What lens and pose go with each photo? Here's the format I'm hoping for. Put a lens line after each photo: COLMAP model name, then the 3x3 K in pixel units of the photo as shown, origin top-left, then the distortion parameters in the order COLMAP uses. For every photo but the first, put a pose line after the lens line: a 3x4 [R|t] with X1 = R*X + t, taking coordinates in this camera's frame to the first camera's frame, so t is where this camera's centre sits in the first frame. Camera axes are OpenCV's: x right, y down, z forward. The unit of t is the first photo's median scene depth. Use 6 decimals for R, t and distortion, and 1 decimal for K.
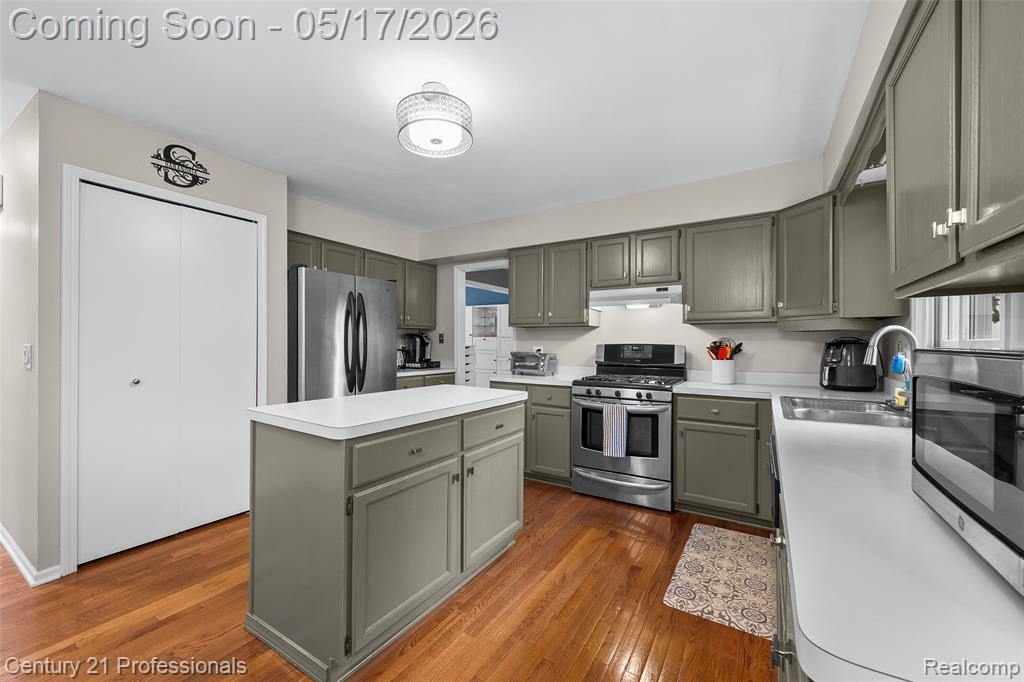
lens RADIAL K [[408.9, 0, 509.9], [0, 408.9, 342.5], [0, 0, 1]] dist [0.000574, -0.000563]
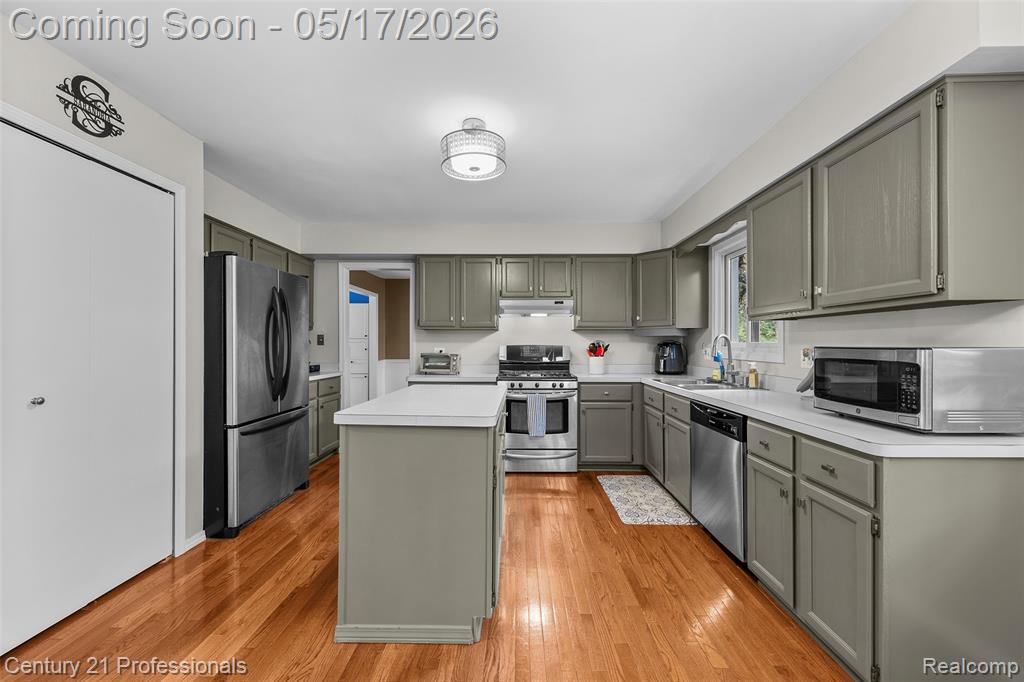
lens RADIAL K [[408.9, 0, 516.1], [0, 408.9, 343.5], [0, 0, 1]] dist [0.000574, -0.000563]
pose [[0.853049, -0.001638, 0.521829, -0.452189], [0.001481, 0.999999, 0.000717, -0.002704], [-0.521829, 0.000161, 0.853050, -0.025021]]
